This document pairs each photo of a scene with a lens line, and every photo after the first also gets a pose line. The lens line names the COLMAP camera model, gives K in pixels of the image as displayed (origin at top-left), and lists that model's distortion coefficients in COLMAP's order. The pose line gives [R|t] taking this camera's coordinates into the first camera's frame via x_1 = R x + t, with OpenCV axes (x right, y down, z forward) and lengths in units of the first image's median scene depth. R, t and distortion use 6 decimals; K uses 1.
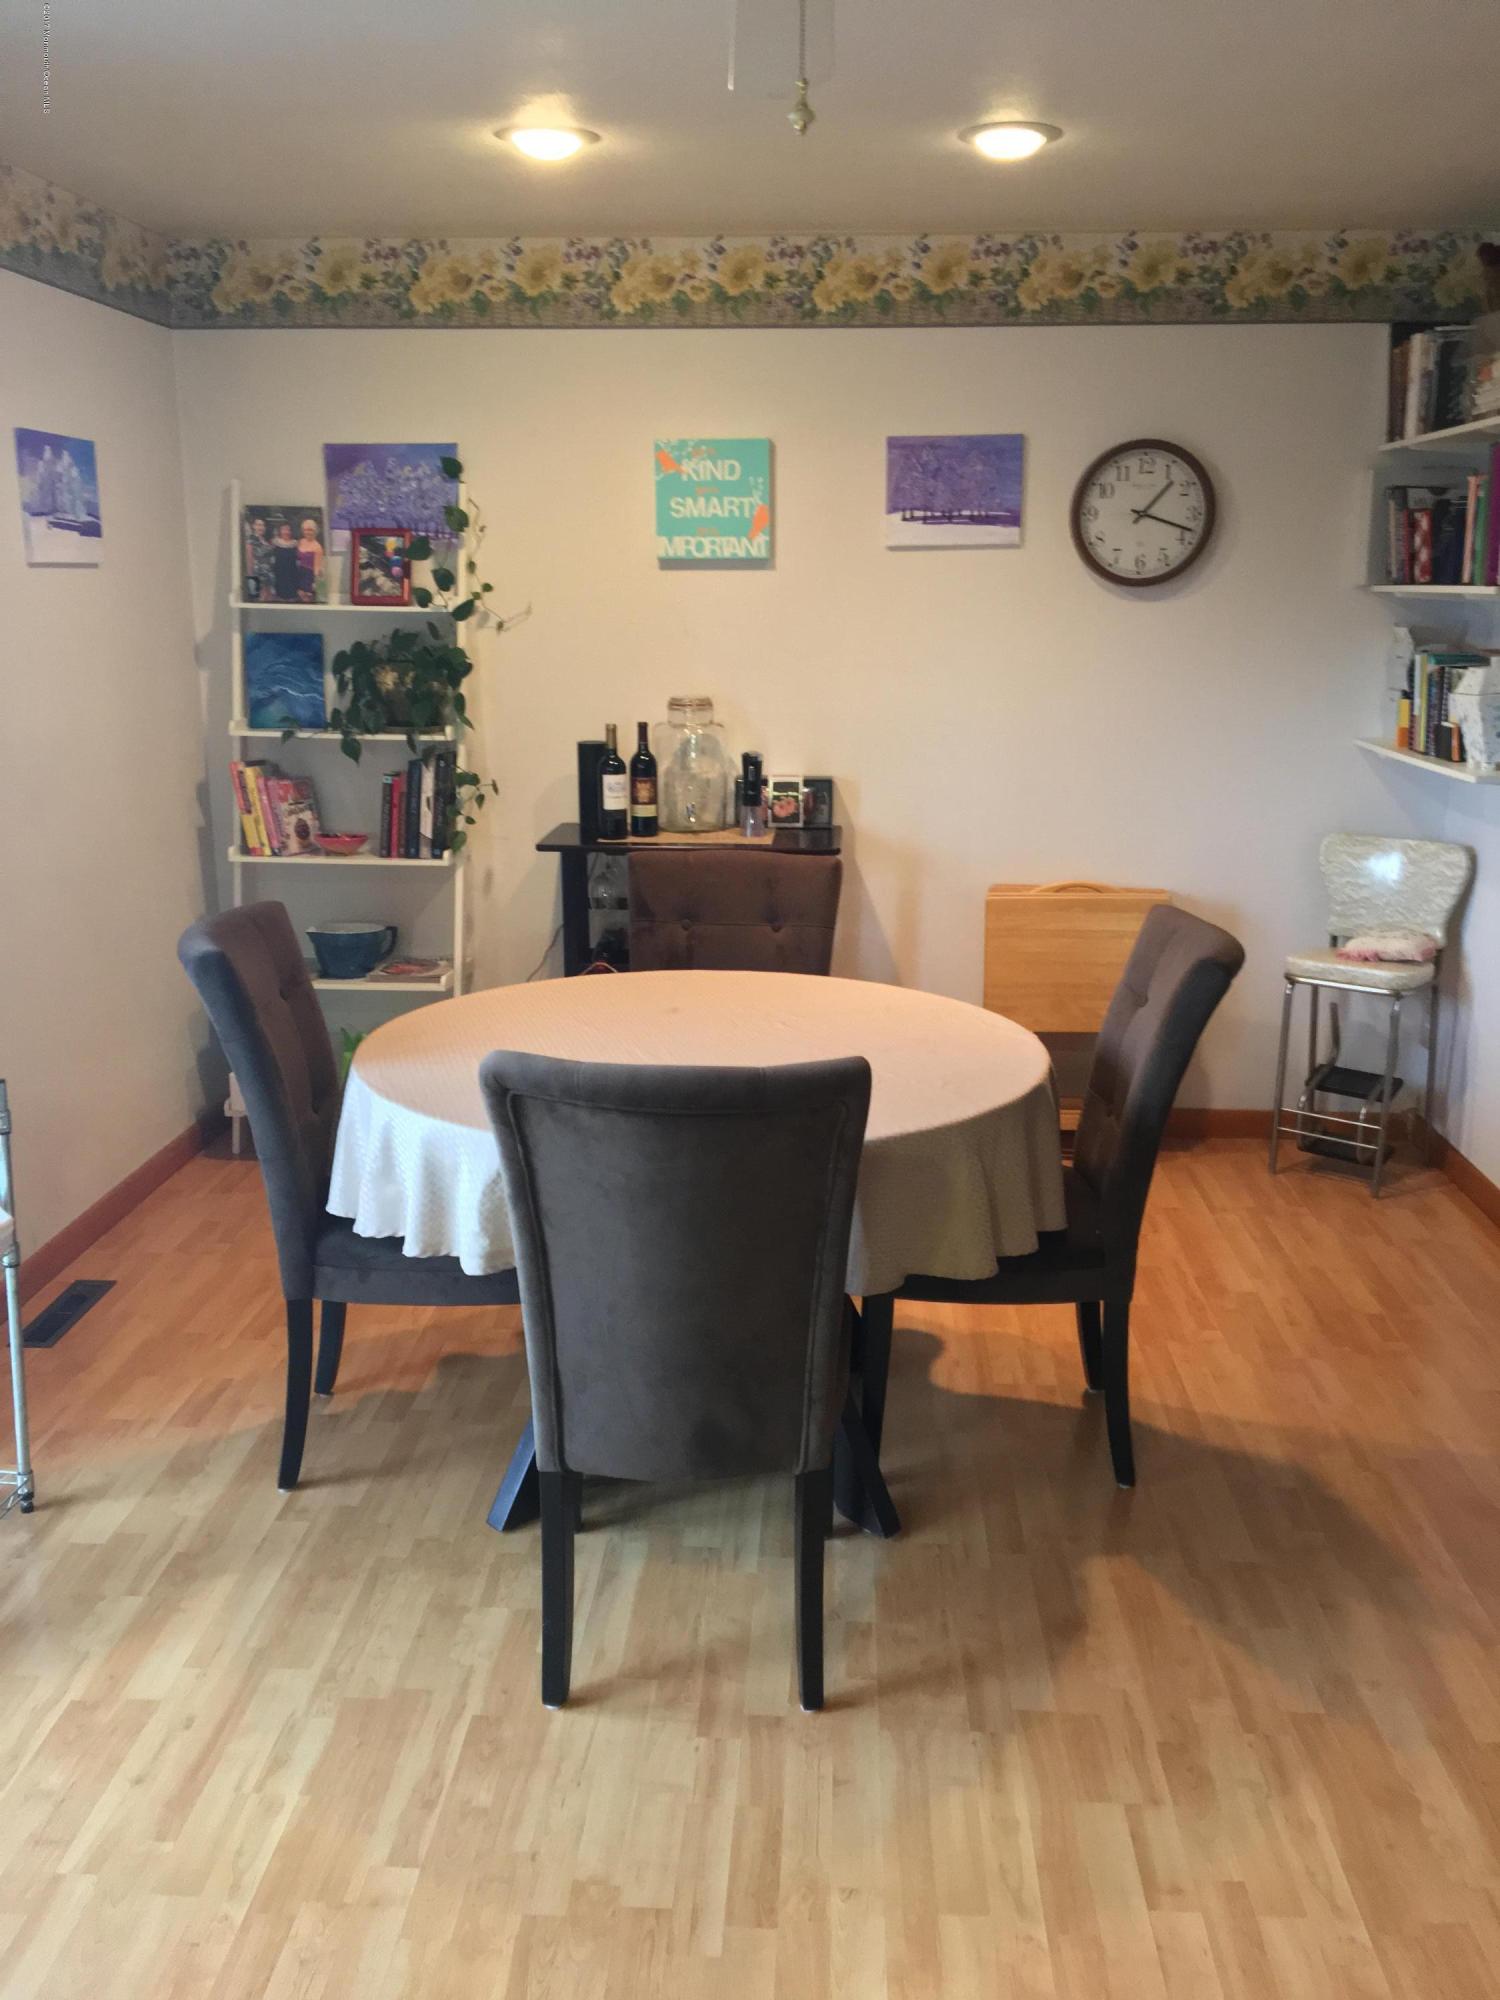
lens RADIAL K [[1667.8, 0, 779.0], [0, 1667.8, 1001.8], [0, 0, 1]] dist [0.095919, -0.149430]
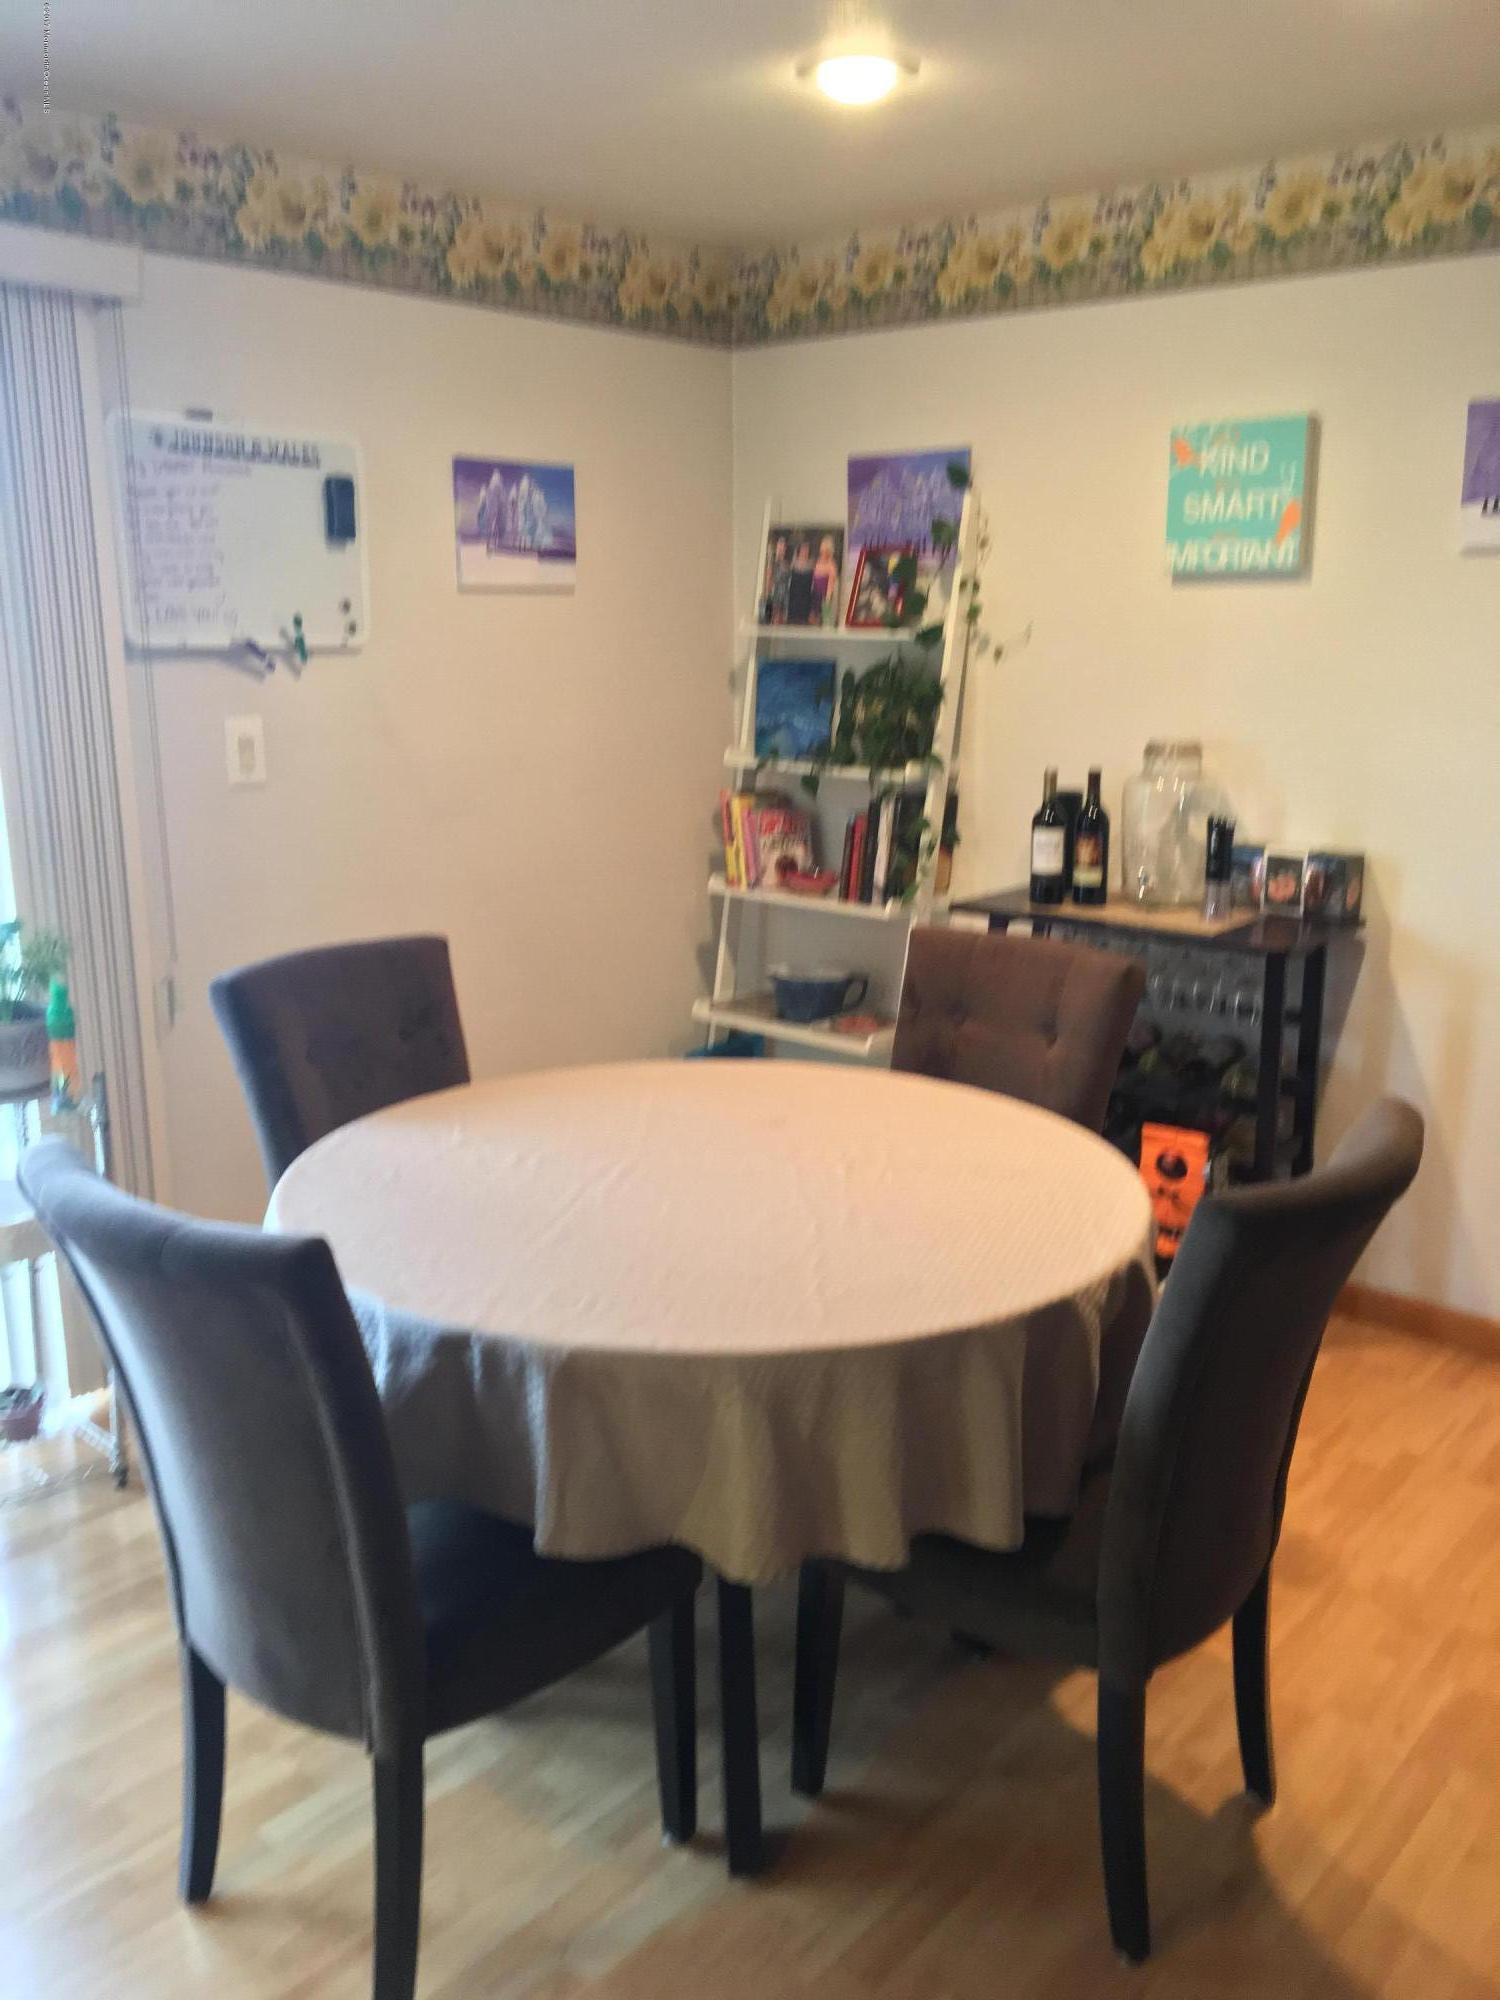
lens RADIAL K [[1667.8, 0, 779.0], [0, 1667.8, 1001.8], [0, 0, 1]] dist [0.095919, -0.149430]
pose [[0.800043, 0.134636, -0.584641, 0.284759], [-0.142521, 0.989249, 0.032783, -0.057275], [0.582769, 0.057096, 0.810630, 0.239502]]
